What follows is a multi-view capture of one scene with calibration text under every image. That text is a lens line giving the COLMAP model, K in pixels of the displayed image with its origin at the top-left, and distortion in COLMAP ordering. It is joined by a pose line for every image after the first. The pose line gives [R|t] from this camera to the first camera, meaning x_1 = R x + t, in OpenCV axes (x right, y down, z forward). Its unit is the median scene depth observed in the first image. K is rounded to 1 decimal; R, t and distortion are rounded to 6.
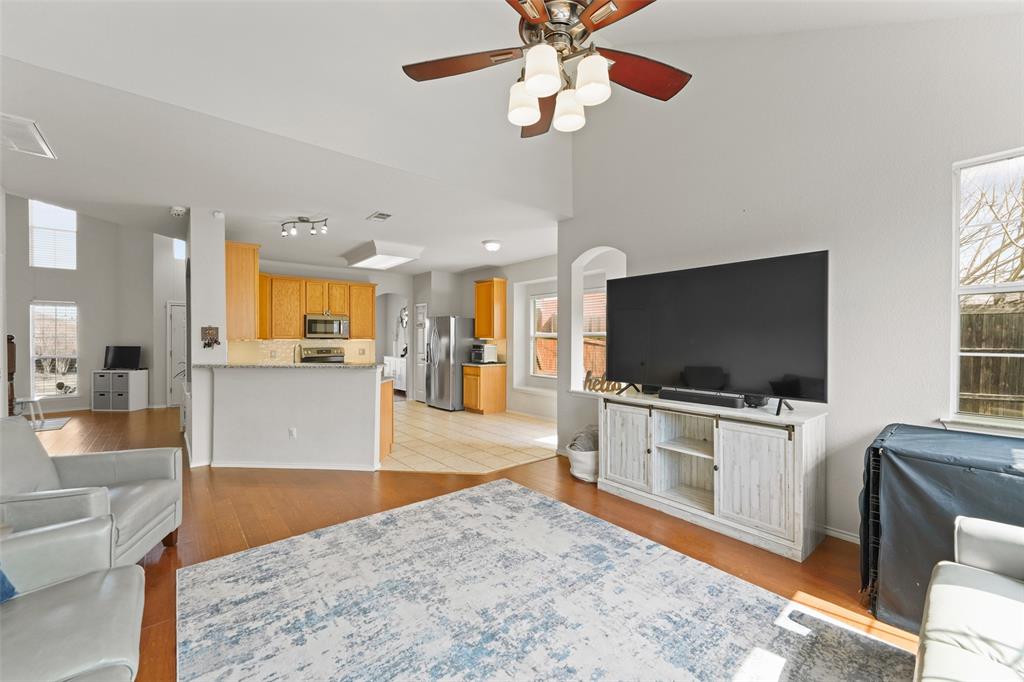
lens RADIAL K [[409.2, 0, 507.4], [0, 409.2, 342.5], [0, 0, 1]] dist [0.012205, -0.002020]
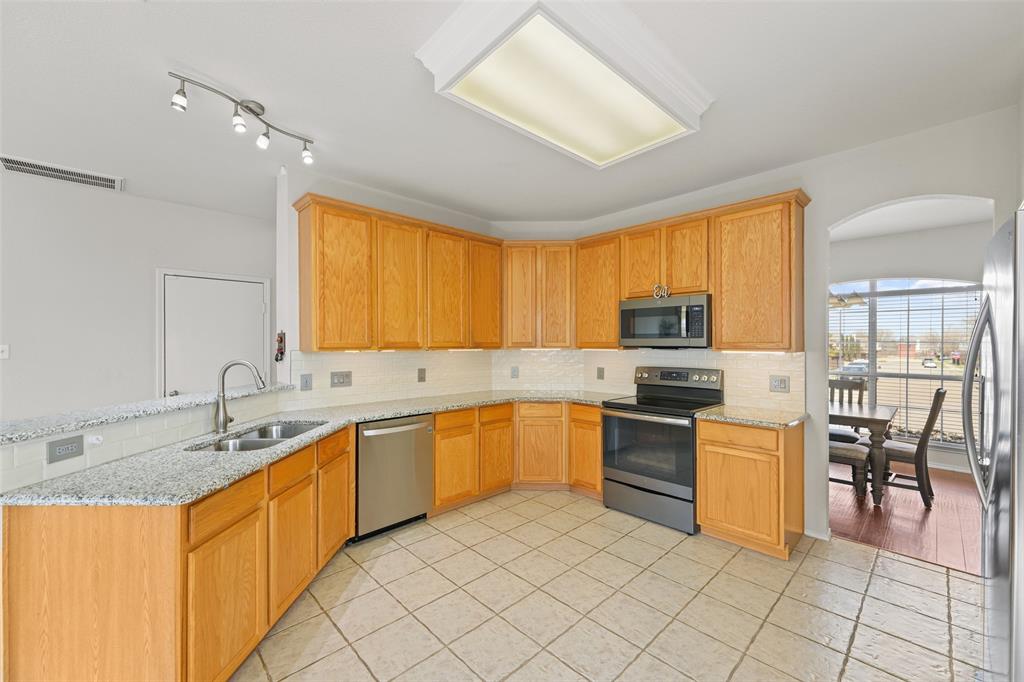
lens RADIAL K [[409.2, 0, 503.5], [0, 409.2, 346.8], [0, 0, 1]] dist [0.012205, -0.002020]
pose [[0.062071, 0.013155, -0.997985, 0.034674], [-0.012054, 0.999850, 0.012429, -0.041270], [0.997999, 0.011259, 0.062221, 2.277678]]
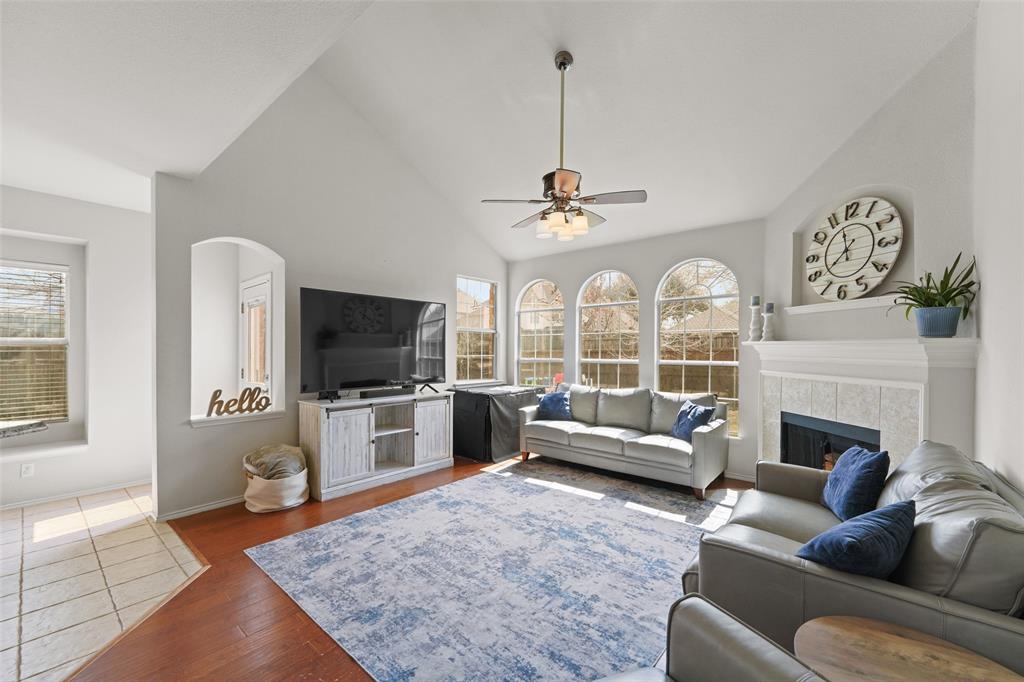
lens RADIAL K [[409.2, 0, 506.6], [0, 409.2, 350.5], [0, 0, 1]] dist [0.012205, -0.002020]
pose [[-0.168610, 0.001682, 0.985681, -1.170078], [0.007786, 0.999970, -0.000374, -0.002970], [-0.985652, 0.007611, -0.168618, 1.030389]]
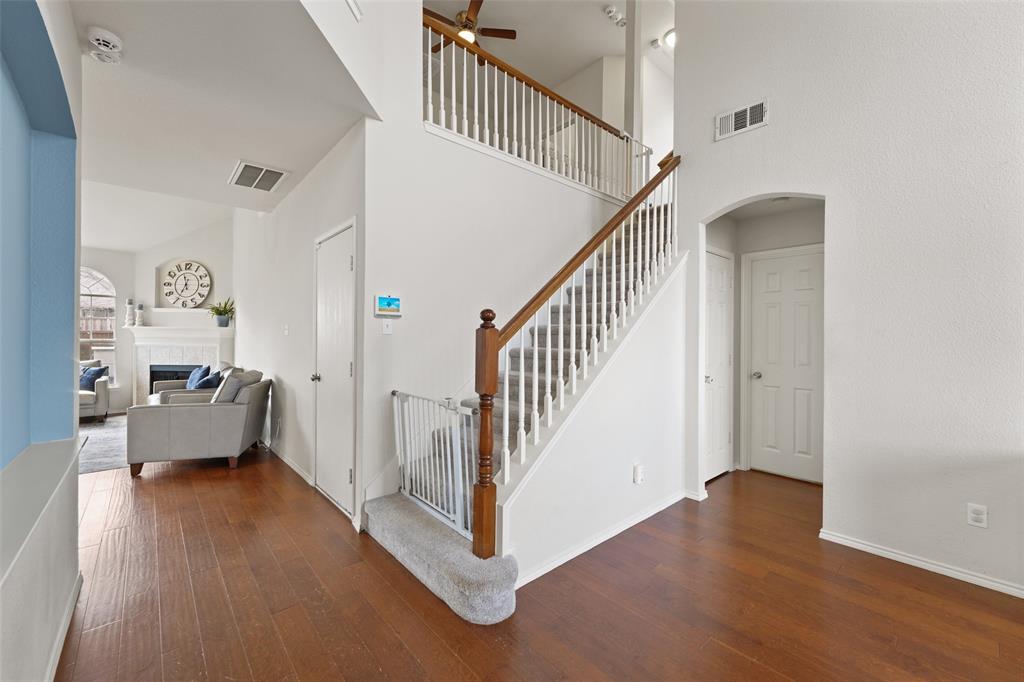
lens RADIAL K [[409.2, 0, 509.4], [0, 409.2, 337.5], [0, 0, 1]] dist [0.012205, -0.002020]
pose [[-0.999720, 0.001593, -0.023630, -2.145011], [0.001292, 0.999918, 0.012718, 0.010681], [0.023648, 0.012684, -0.999640, 2.530587]]
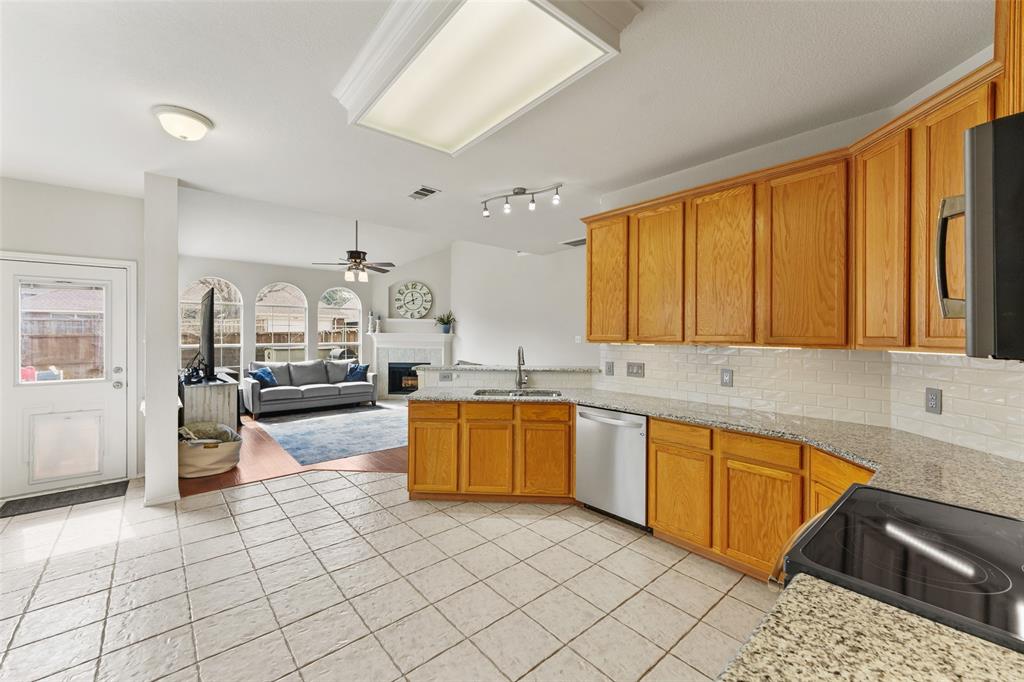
lens RADIAL K [[409.2, 0, 507.9], [0, 409.2, 335.3], [0, 0, 1]] dist [0.012205, -0.002020]
pose [[-0.999811, -0.000141, -0.019460, -0.823930], [-0.000370, 0.999930, 0.011789, -0.050500], [0.019457, 0.011794, -0.999741, 3.231428]]
